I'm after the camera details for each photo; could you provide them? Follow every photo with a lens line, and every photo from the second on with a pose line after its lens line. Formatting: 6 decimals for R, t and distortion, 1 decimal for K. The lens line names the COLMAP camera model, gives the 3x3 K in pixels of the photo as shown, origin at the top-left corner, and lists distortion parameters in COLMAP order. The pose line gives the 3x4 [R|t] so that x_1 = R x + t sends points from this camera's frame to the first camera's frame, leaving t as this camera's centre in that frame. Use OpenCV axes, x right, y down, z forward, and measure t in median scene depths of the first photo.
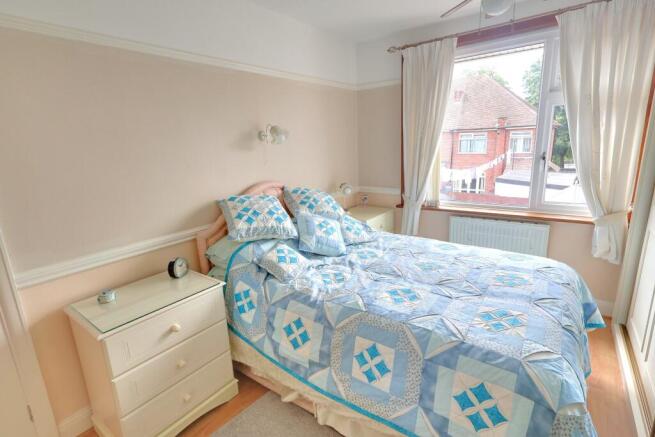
lens RADIAL K [[317.1, 0, 327.5], [0, 317.1, 218.5], [0, 0, 1]] dist [0.000675, 0.000184]
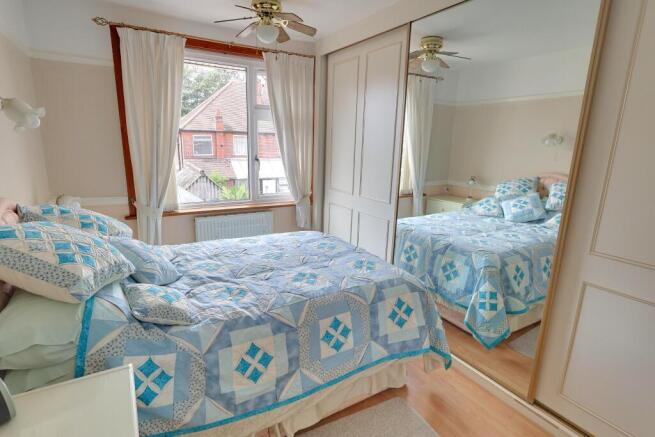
lens RADIAL K [[334.2, 0, 326.5], [0, 334.2, 216.1], [0, 0, 1]] dist [-0.001643, -0.000828]
pose [[0.371021, -0.145158, 0.917209, -0.709005], [0.169206, 0.981740, 0.086925, -0.060007], [-0.913079, 0.122946, 0.388807, 0.387750]]
